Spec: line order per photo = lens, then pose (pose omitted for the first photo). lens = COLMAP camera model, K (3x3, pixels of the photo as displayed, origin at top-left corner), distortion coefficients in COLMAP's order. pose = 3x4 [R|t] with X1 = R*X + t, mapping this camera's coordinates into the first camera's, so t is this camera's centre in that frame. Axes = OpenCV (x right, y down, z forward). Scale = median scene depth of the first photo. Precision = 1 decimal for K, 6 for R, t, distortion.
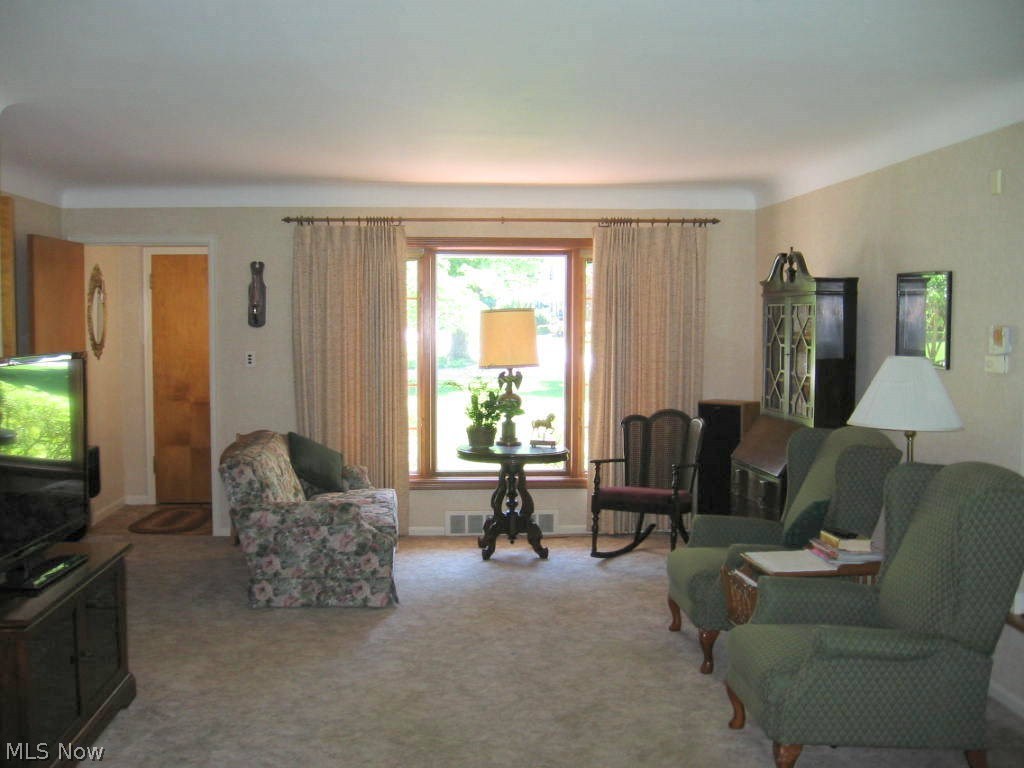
lens RADIAL K [[1071.3, 0, 500.4], [0, 1071.3, 385.3], [0, 0, 1]] dist [-0.126073, 0.054225]
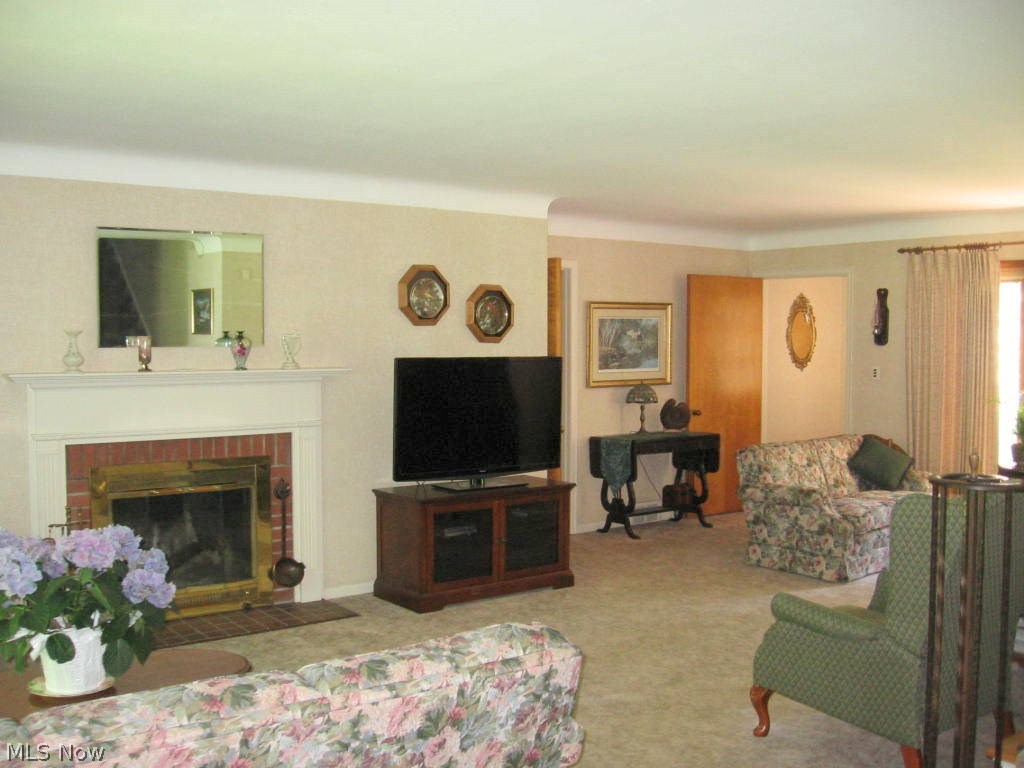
lens RADIAL K [[1071.3, 0, 500.4], [0, 1071.3, 385.3], [0, 0, 1]] dist [-0.126073, 0.054225]
pose [[0.555627, 0.036177, -0.830644, 0.649443], [-0.051712, 0.998622, 0.008903, -0.000451], [0.829822, 0.038008, 0.556732, 0.034049]]
